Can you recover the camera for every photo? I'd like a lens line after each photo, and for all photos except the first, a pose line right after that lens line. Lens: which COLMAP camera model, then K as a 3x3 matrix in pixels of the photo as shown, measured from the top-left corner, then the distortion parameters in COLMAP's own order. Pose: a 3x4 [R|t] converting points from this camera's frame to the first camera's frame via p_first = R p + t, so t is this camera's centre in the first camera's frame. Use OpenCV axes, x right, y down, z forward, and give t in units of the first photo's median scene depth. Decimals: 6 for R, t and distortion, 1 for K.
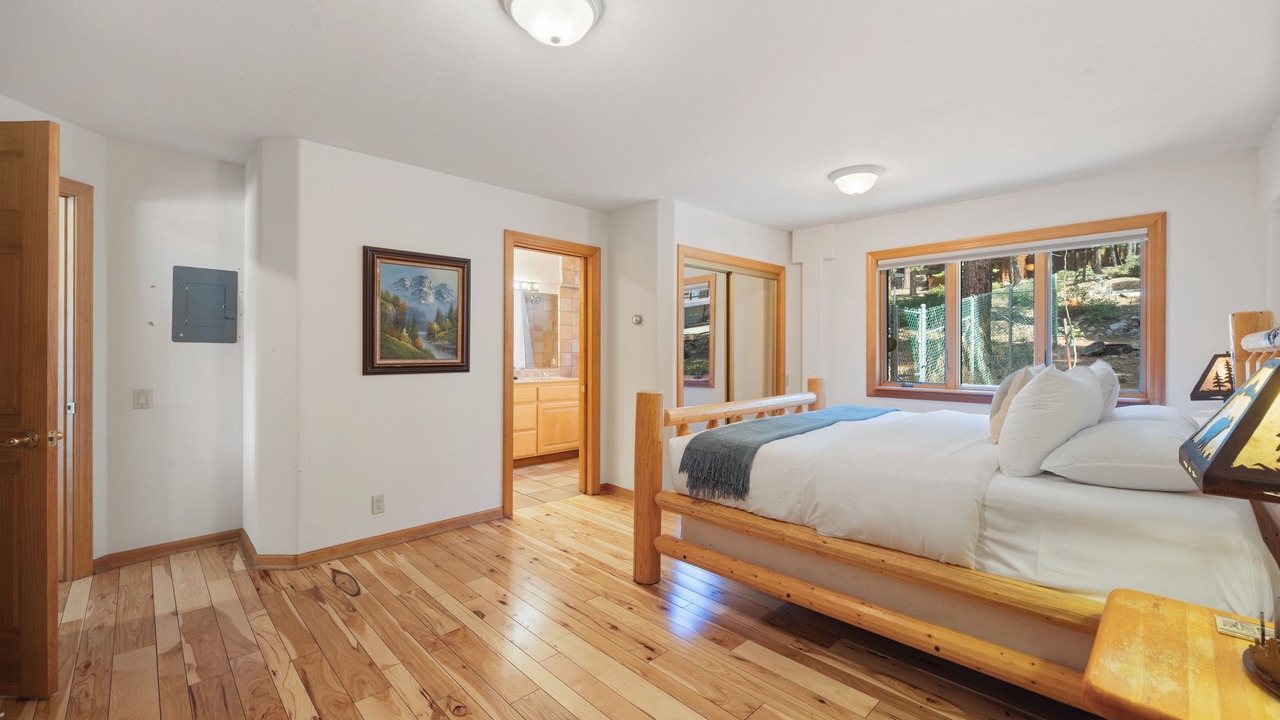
lens RADIAL K [[524.7, 0, 640.6], [0, 524.7, 353.5], [0, 0, 1]] dist [0.000180, 0.000003]
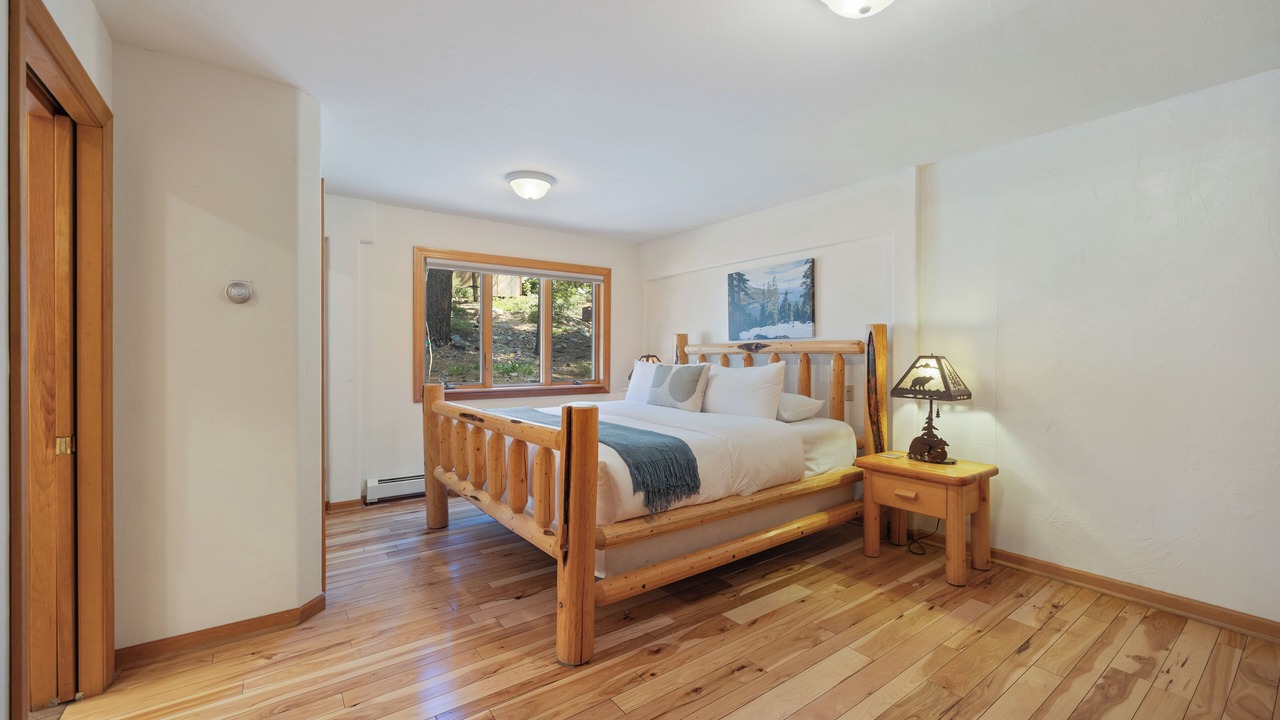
lens RADIAL K [[524.7, 0, 645.2], [0, 524.7, 361.3], [0, 0, 1]] dist [0.000180, 0.000003]
pose [[0.124726, -0.011595, 0.992123, -0.590241], [0.002155, 0.999933, 0.011416, 0.000191], [-0.992189, 0.000714, 0.124742, 0.666732]]
